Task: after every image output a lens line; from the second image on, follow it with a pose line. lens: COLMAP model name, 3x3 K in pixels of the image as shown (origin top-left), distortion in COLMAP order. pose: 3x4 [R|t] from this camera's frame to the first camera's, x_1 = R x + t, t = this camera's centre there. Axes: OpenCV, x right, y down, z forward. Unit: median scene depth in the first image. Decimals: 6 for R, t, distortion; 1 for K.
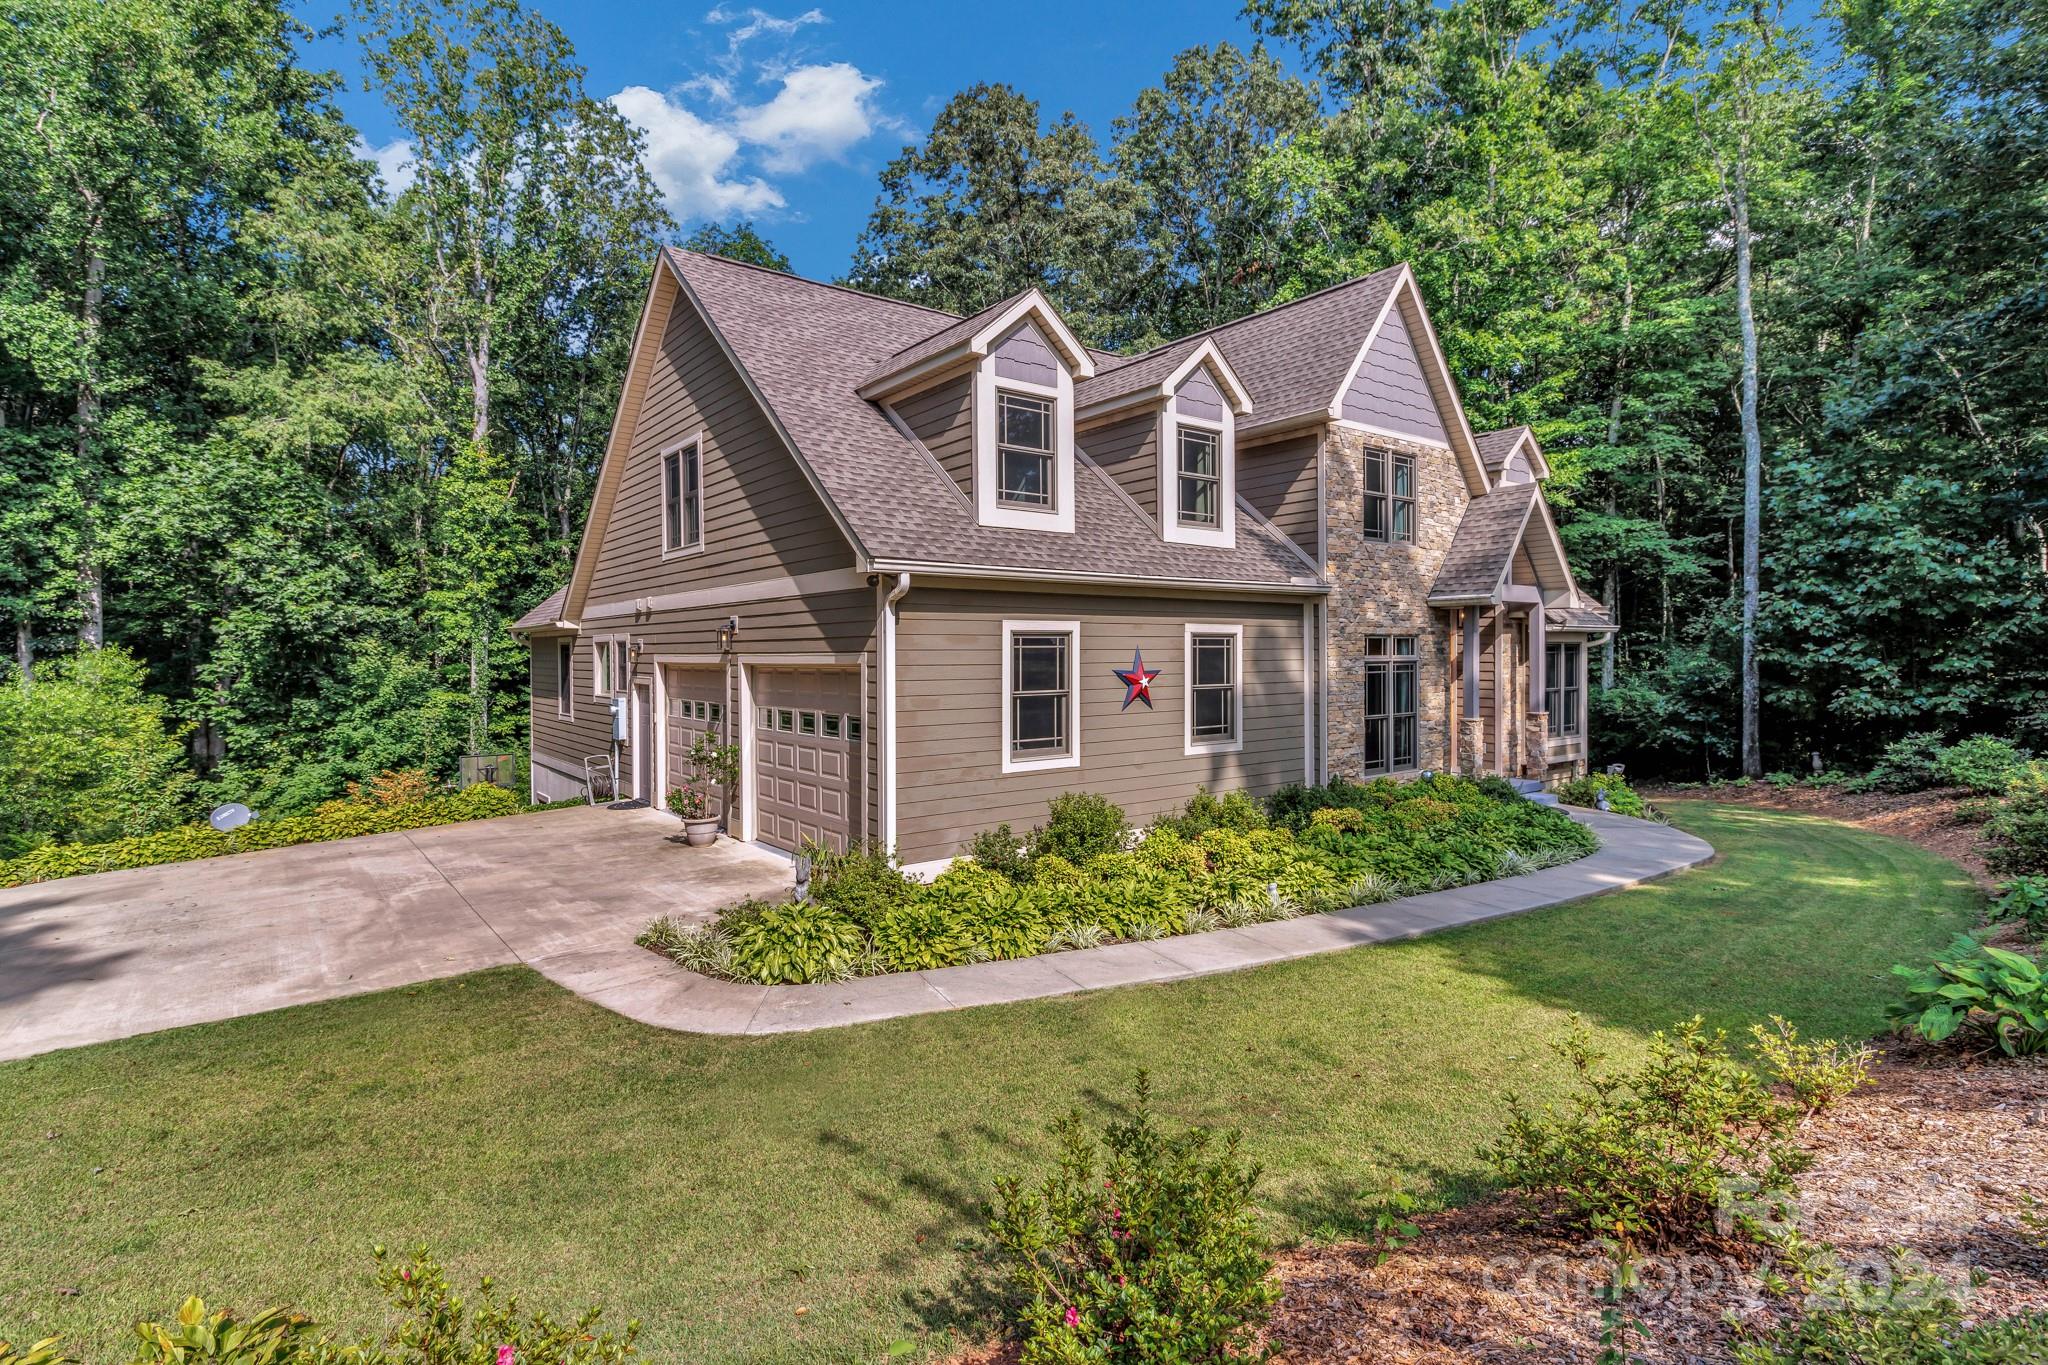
lens RADIAL K [[1007.3, 0, 1057.7], [0, 1007.3, 661.2], [0, 0, 1]] dist [0.002540, -0.001786]
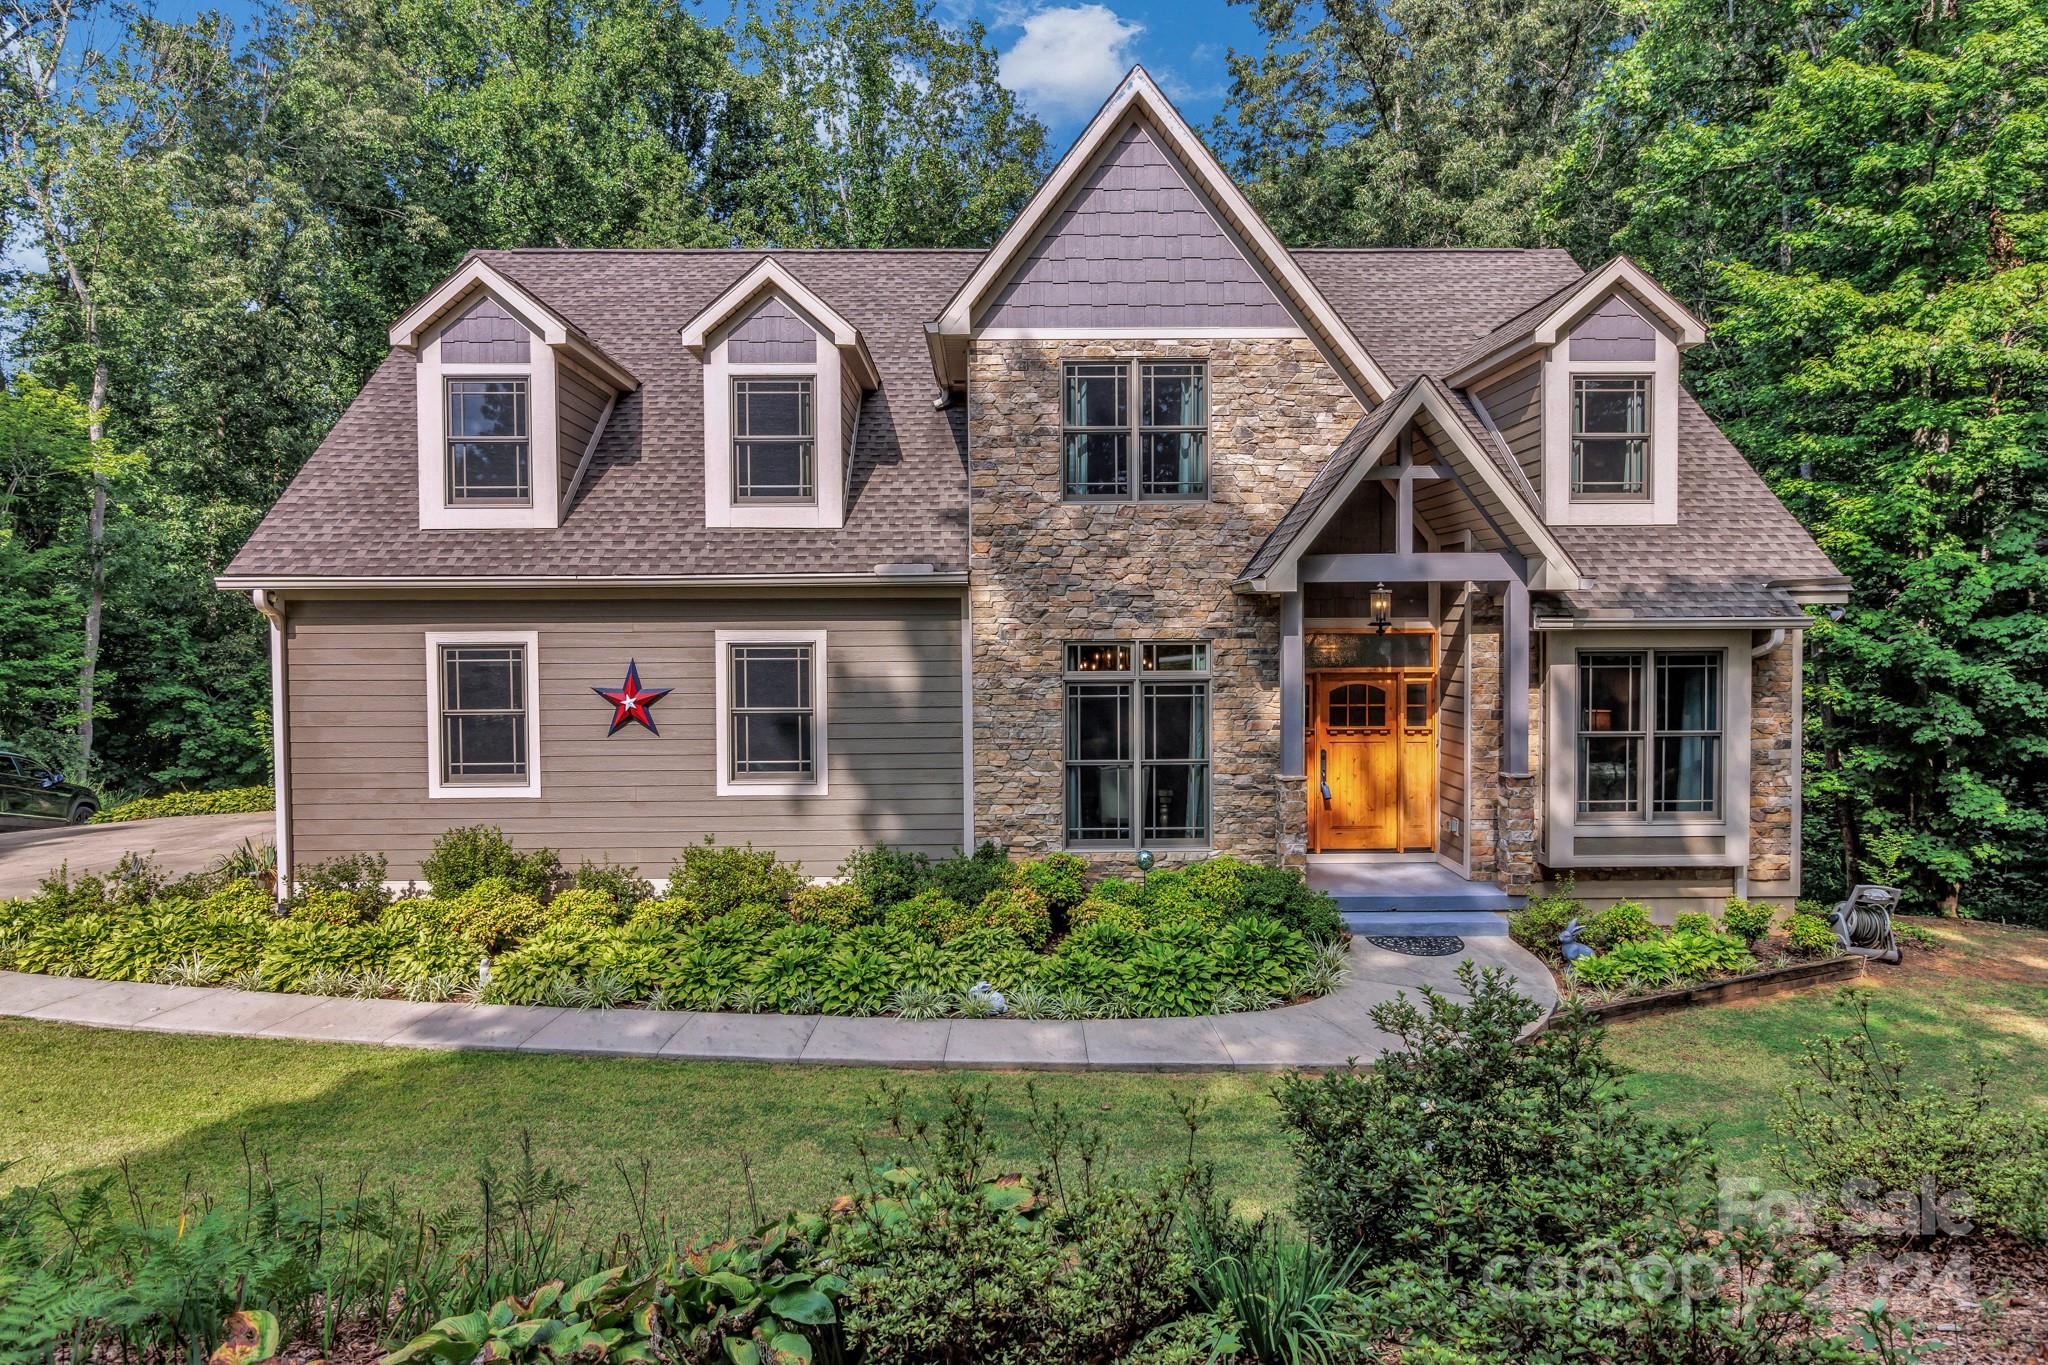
lens RADIAL K [[1235.5, 0, 1090.2], [0, 1235.5, 691.1], [0, 0, 1]] dist [0.008300, -0.000899]
pose [[0.792417, 0.016552, -0.609755, 0.558164], [-0.004875, 0.999772, 0.020804, -0.006621], [0.609960, -0.013513, 0.792317, 0.237649]]
